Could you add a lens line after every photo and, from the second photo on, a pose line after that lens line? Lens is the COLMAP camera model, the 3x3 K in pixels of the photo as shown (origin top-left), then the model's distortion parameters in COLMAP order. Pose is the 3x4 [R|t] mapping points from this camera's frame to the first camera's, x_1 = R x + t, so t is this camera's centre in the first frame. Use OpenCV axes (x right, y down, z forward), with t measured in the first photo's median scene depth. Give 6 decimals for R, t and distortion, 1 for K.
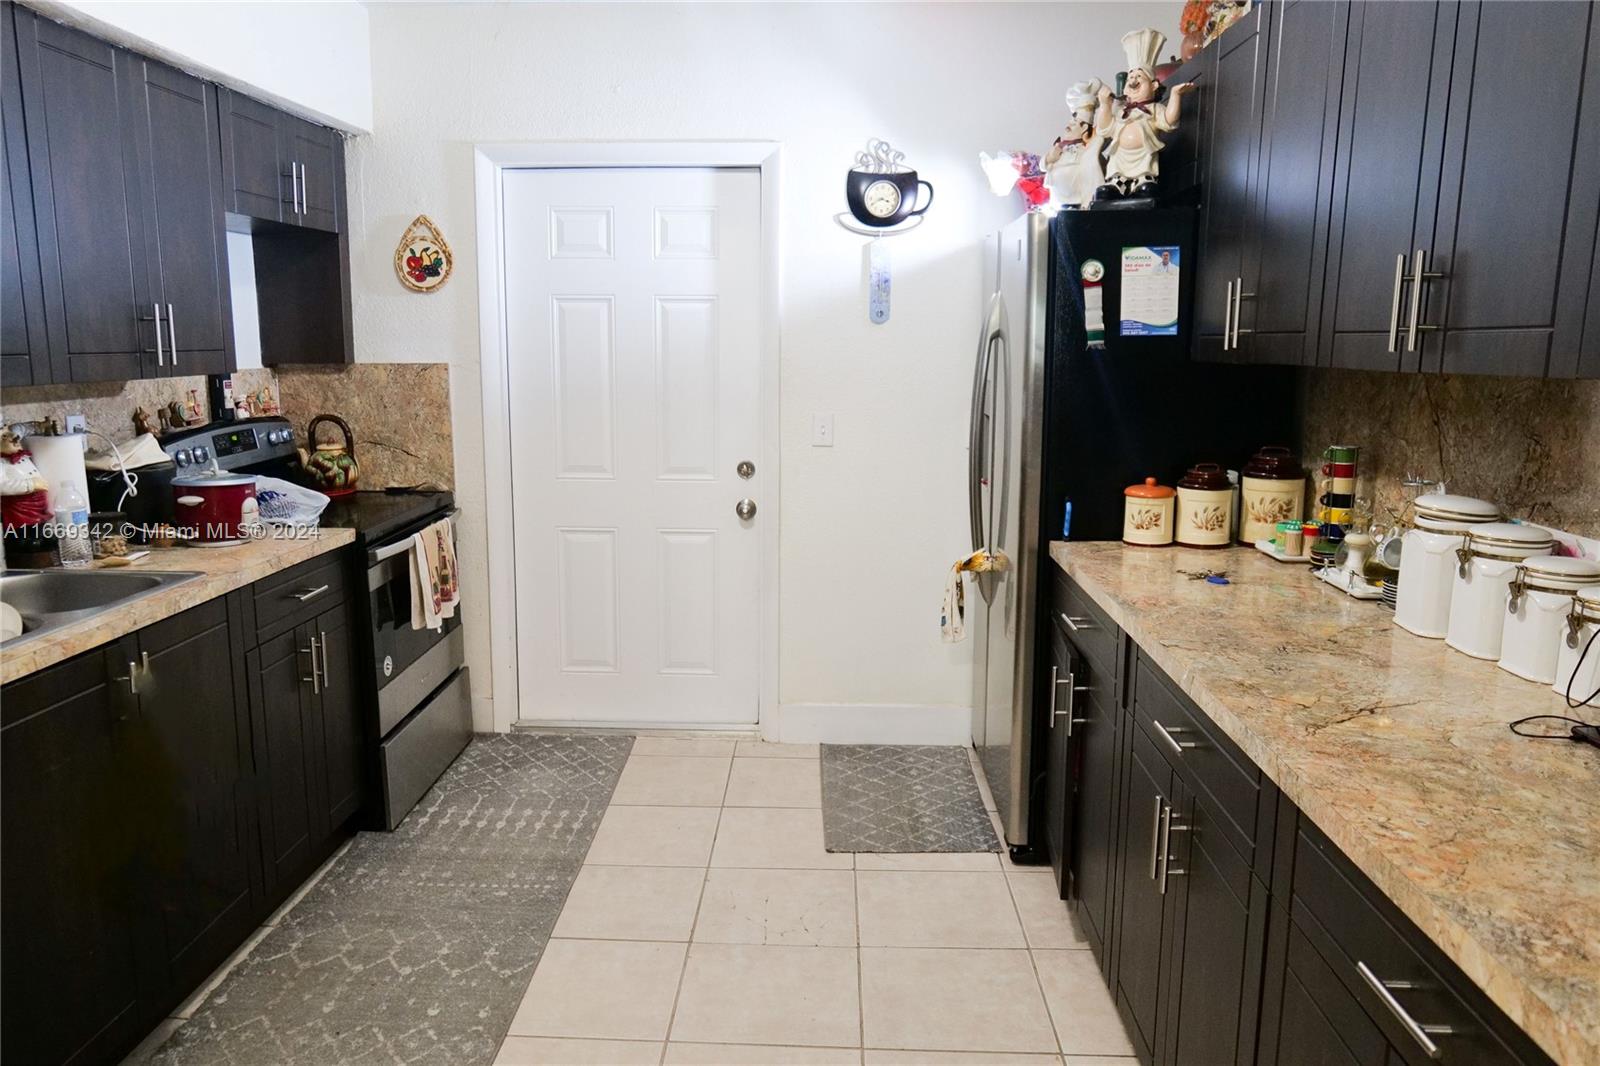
lens RADIAL K [[1116.0, 0, 800.5], [0, 1116.0, 536.7], [0, 0, 1]] dist [-0.004398, 0.000185]
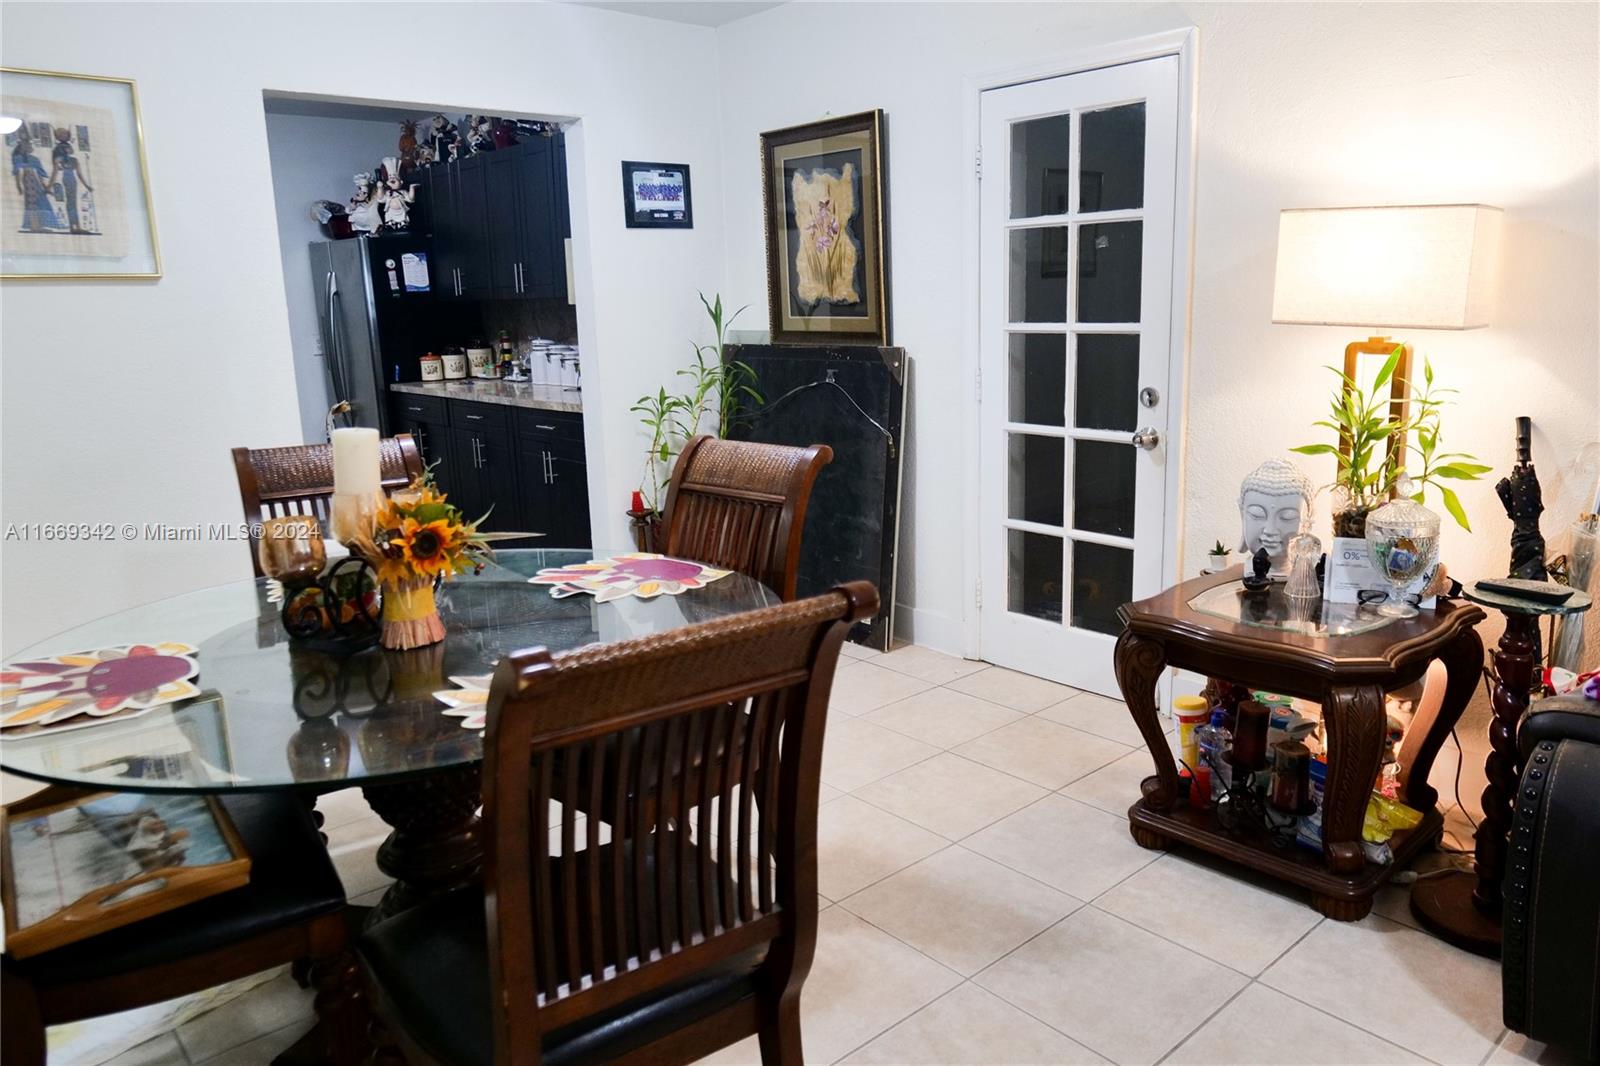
lens RADIAL K [[1116.0, 0, 803.3], [0, 1116.0, 531.1], [0, 0, 1]] dist [-0.004398, 0.000185]
pose [[0.732731, -0.171908, 0.658447, -0.723942], [0.147101, 0.984703, 0.093390, 0.215557], [-0.664430, 0.028429, 0.746810, -1.269333]]
